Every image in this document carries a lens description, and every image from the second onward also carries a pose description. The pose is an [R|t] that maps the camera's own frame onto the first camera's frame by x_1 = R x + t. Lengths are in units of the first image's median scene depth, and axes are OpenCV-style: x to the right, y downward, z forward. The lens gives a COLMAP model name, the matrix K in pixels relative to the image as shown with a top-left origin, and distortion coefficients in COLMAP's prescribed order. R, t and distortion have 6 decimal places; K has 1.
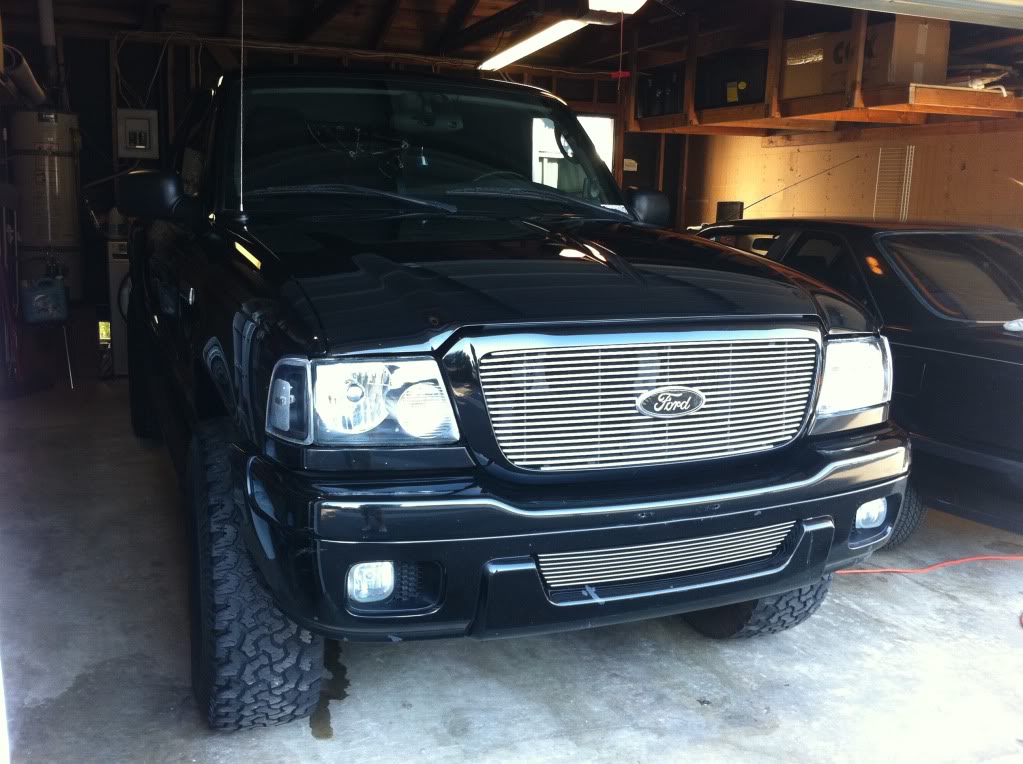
lens RADIAL K [[993.5, 0, 507.3], [0, 993.5, 389.6], [0, 0, 1]] dist [-0.005919, 0.000000]
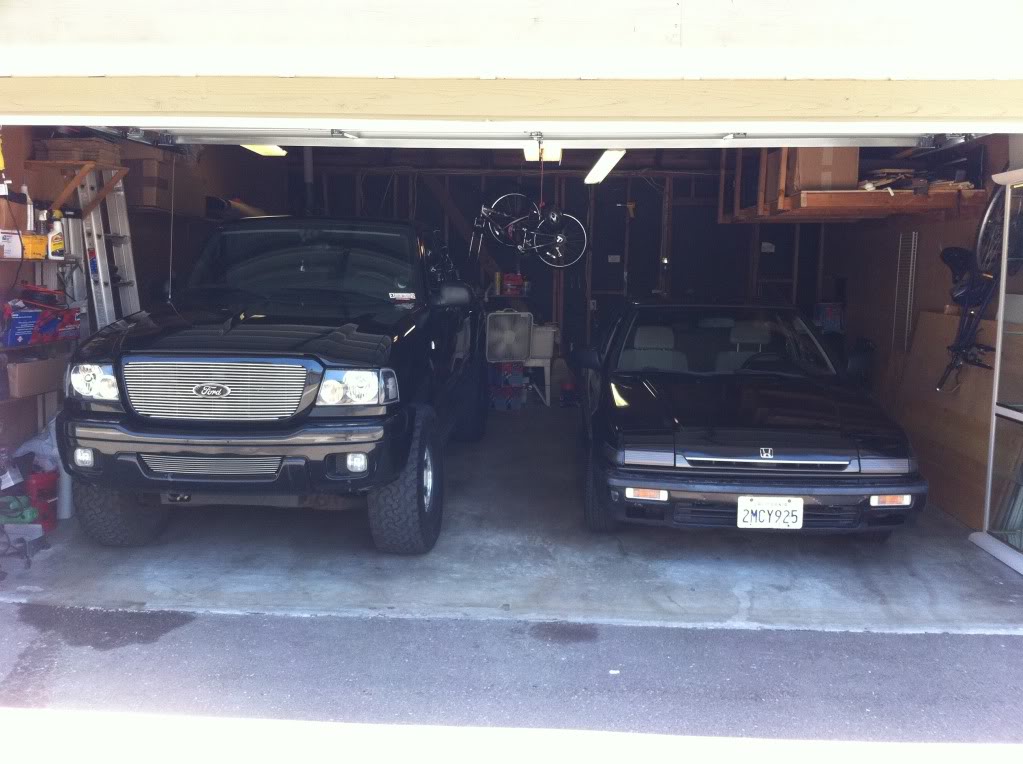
lens RADIAL K [[993.5, 0, 512.1], [0, 993.5, 409.1], [0, 0, 1]] dist [-0.005919, 0.000000]
pose [[0.883843, 0.052589, -0.464819, 1.693209], [-0.076461, 0.996538, -0.032641, 0.070524], [0.461493, 0.064390, 0.884804, -0.568069]]
